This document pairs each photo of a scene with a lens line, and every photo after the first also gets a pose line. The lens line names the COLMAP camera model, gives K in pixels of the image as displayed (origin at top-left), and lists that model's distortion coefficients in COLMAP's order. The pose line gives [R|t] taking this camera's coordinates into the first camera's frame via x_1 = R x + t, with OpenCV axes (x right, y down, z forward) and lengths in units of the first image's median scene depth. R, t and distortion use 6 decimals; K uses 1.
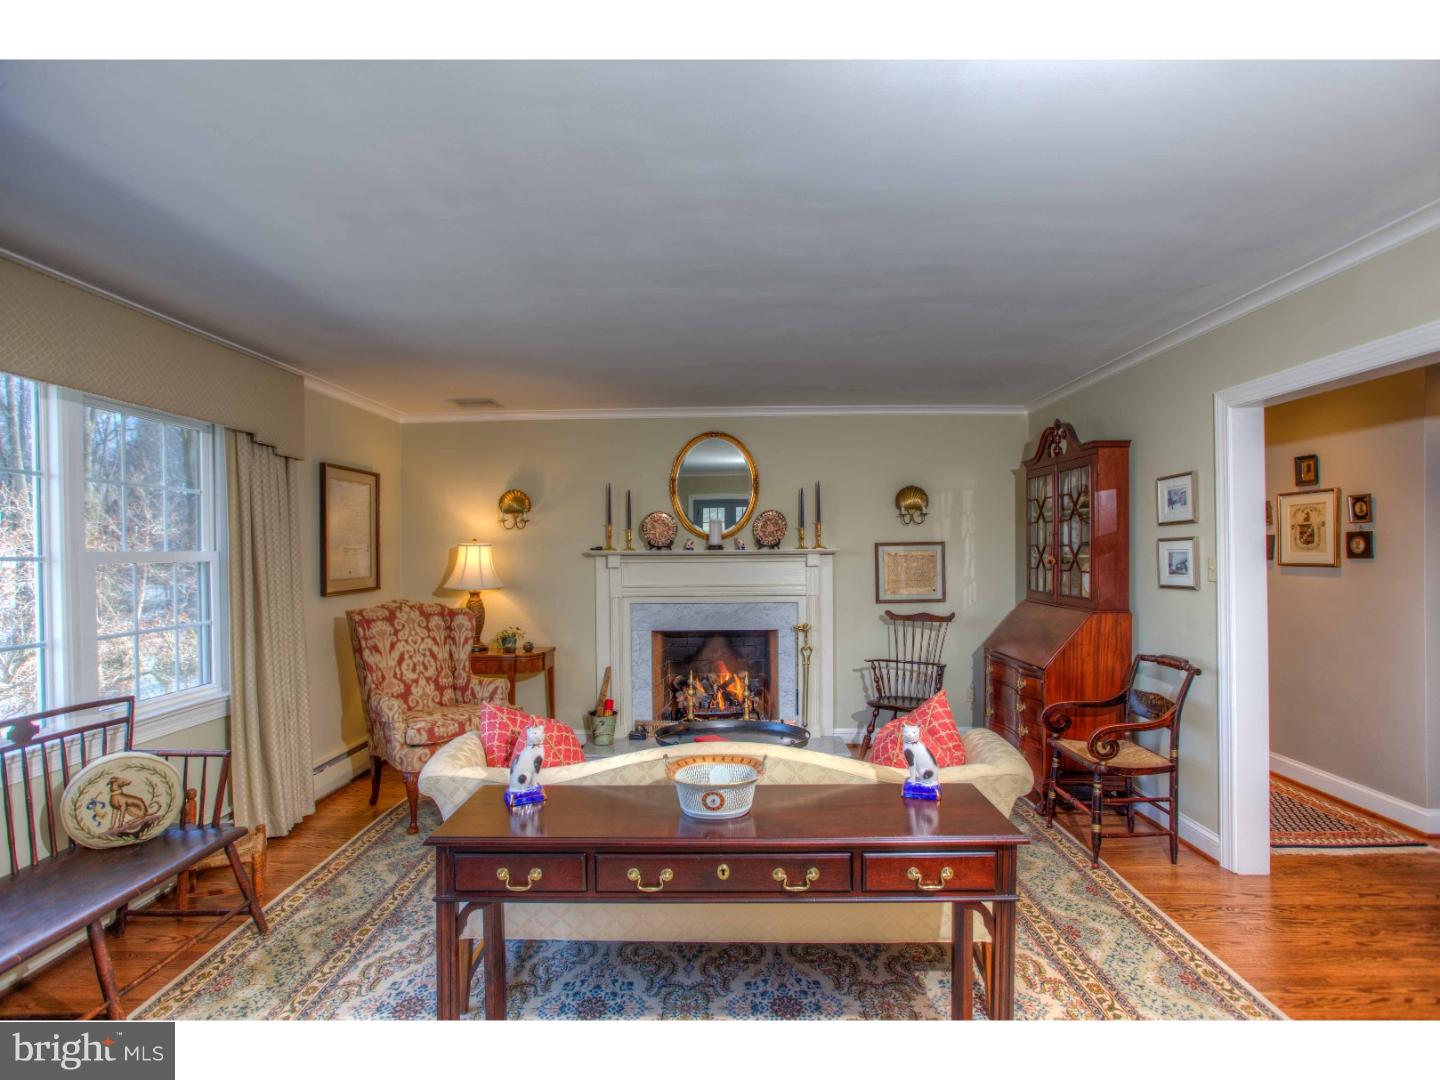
lens RADIAL K [[720.6, 0, 718.2], [0, 720.6, 564.1], [0, 0, 1]] dist [-0.041045, 0.027179]
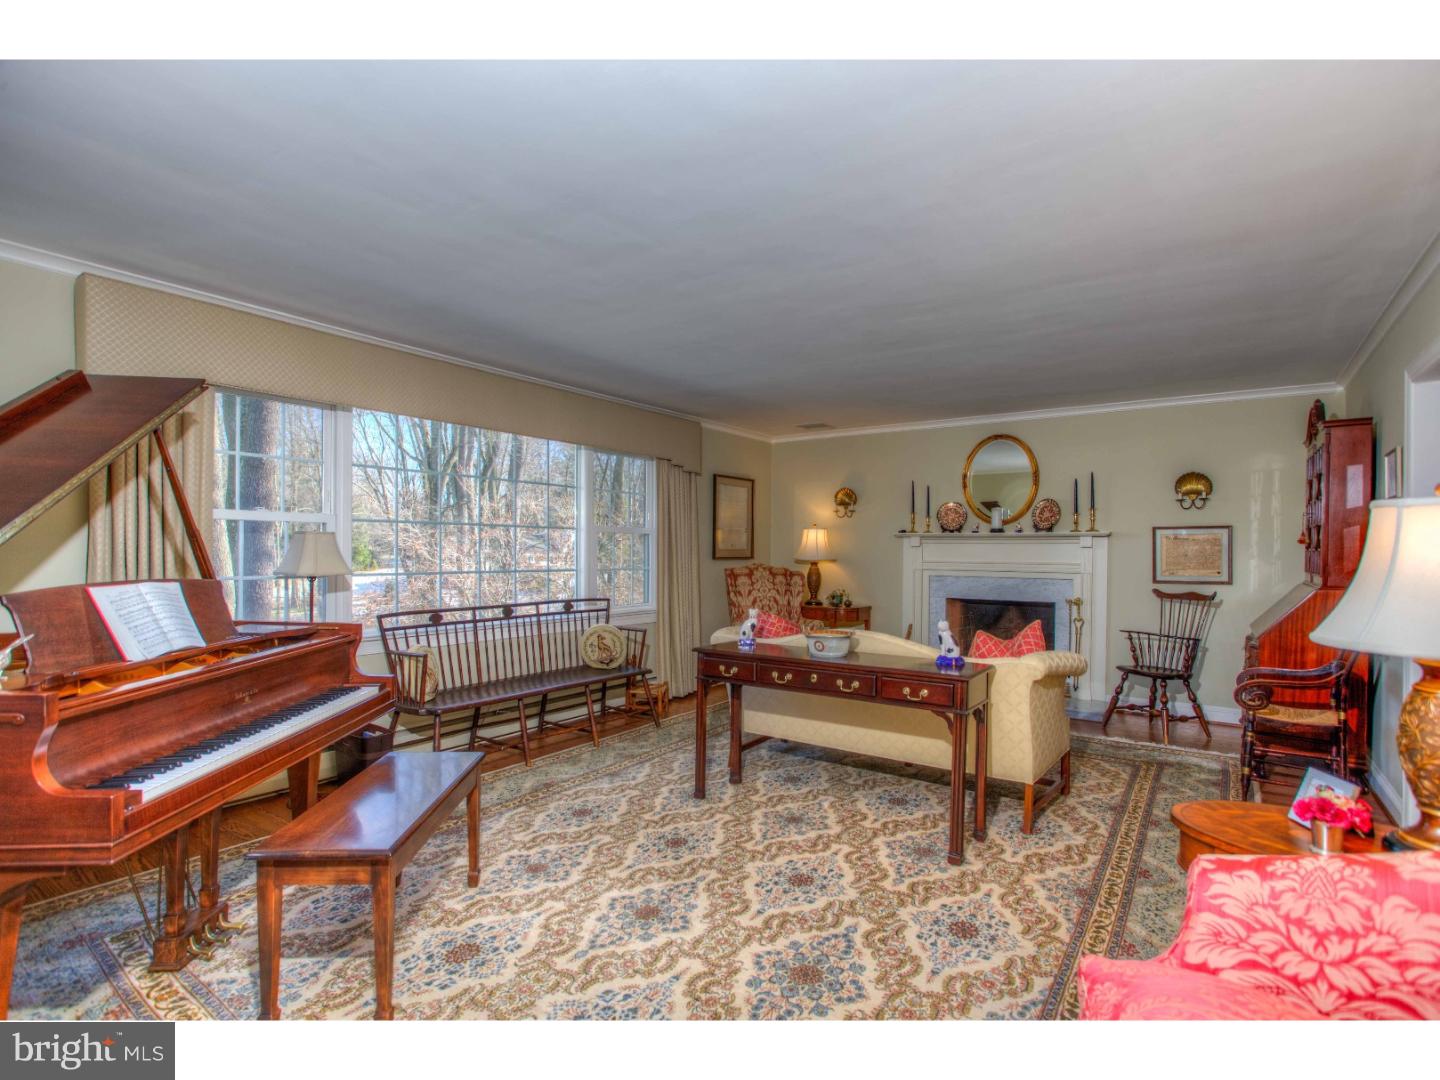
lens RADIAL K [[720.6, 0, 718.2], [0, 720.6, 564.1], [0, 0, 1]] dist [-0.041045, 0.027179]
pose [[0.826657, 0.026294, -0.562092, 0.289844], [-0.024912, 0.999638, 0.010125, 0.032812], [0.562155, 0.005633, 0.827013, -0.257330]]
